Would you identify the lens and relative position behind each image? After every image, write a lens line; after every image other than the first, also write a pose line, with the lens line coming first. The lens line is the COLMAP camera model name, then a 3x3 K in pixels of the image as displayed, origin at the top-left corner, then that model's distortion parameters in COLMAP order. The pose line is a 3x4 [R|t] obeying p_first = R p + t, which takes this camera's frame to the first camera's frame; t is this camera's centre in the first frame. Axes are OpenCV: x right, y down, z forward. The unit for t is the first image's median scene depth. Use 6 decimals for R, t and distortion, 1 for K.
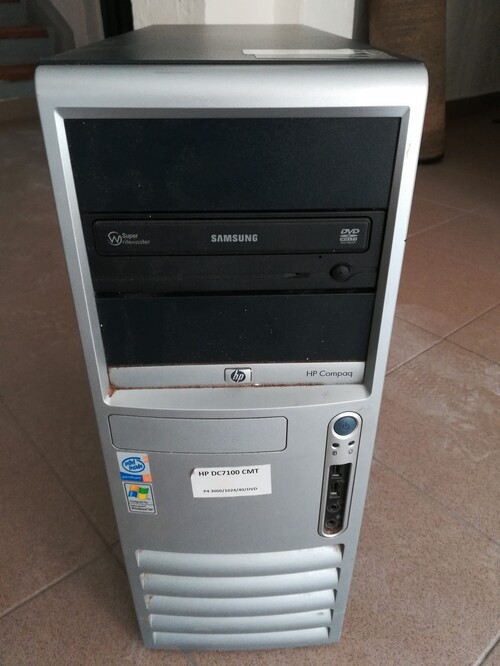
lens RADIAL K [[502.1, 0, 255.1], [0, 502.1, 331.4], [0, 0, 1]] dist [0.030907, -0.055707]
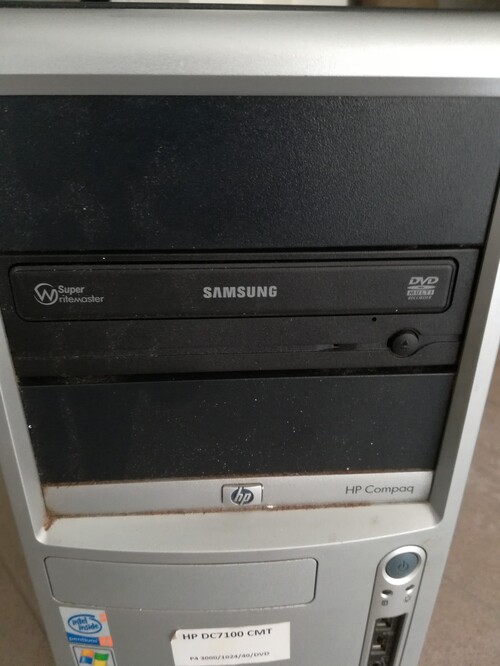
lens RADIAL K [[502.1, 0, 248.6], [0, 502.1, 331.6], [0, 0, 1]] dist [0.030907, -0.055707]
pose [[0.999875, -0.004698, 0.015111, -0.036059], [0.005677, 0.997841, -0.065431, -0.085057], [-0.014771, 0.065508, 0.997743, 0.337777]]
